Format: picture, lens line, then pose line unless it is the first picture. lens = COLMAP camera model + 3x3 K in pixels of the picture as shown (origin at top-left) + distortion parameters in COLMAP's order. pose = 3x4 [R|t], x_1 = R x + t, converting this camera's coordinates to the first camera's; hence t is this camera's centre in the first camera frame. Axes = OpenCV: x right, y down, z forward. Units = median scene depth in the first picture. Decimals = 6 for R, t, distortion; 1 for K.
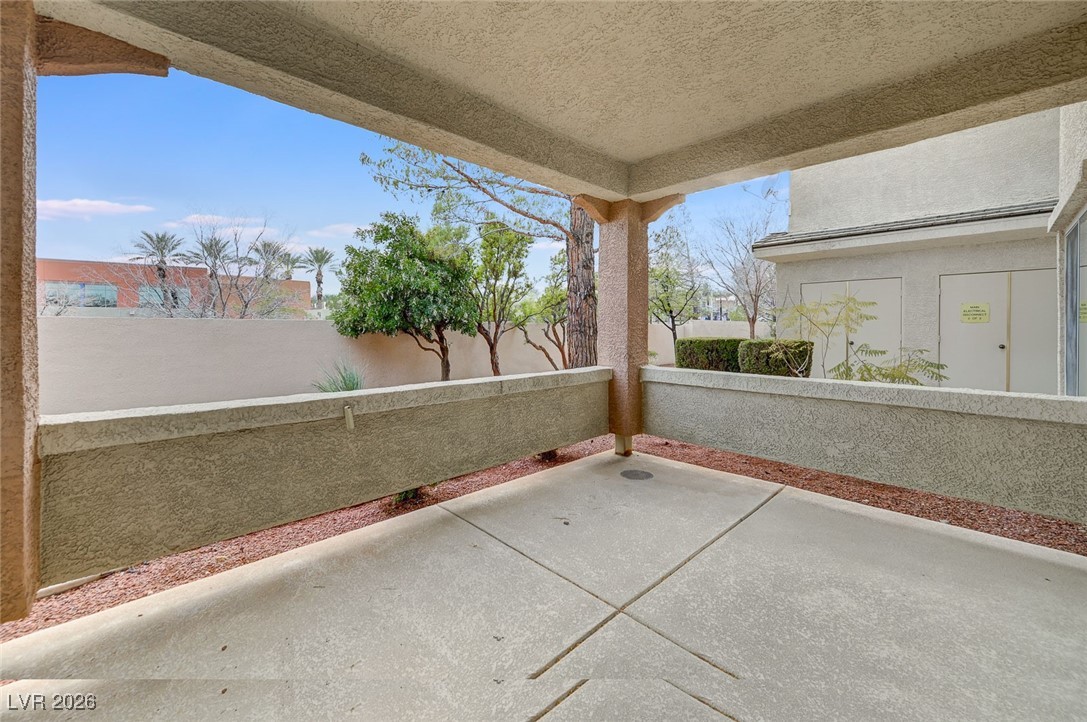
lens RADIAL K [[429.6, 0, 544.7], [0, 429.6, 328.3], [0, 0, 1]] dist [-0.000121, -0.000020]
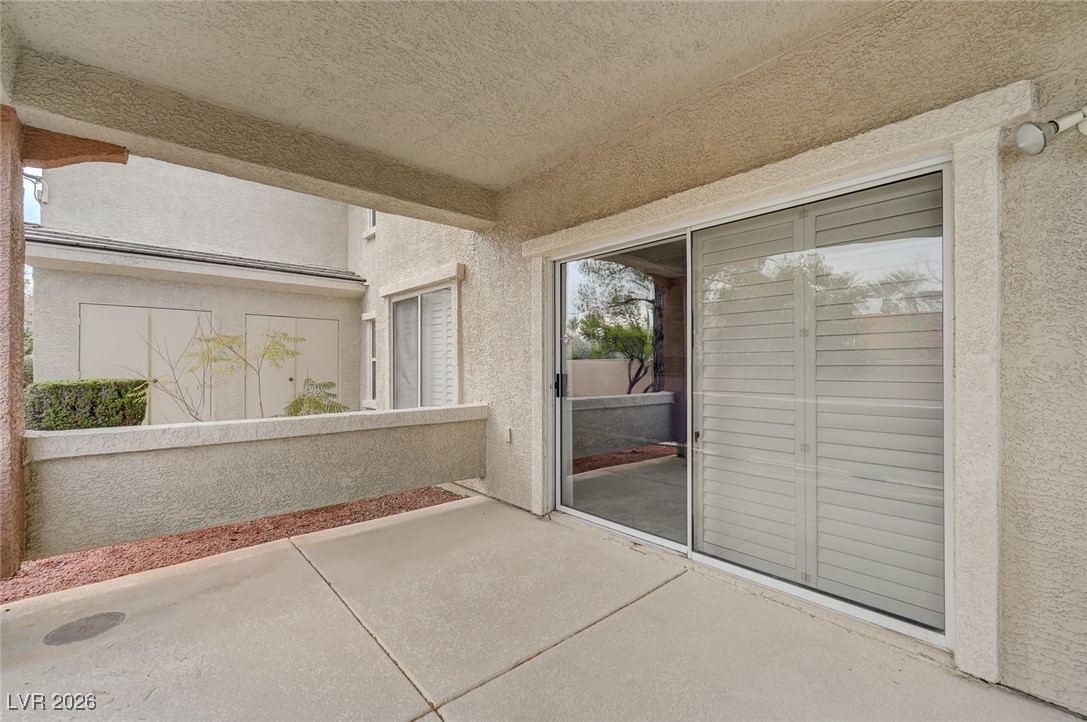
lens RADIAL K [[466.6, 0, 543.5], [0, 466.6, 361.0], [0, 0, 1]] dist [-0.000185, -0.000073]
pose [[0.049237, 0.008110, 0.998754, -0.403825], [-0.000646, 0.999967, -0.008088, 0.003005], [-0.998787, -0.000246, 0.049240, 0.431161]]
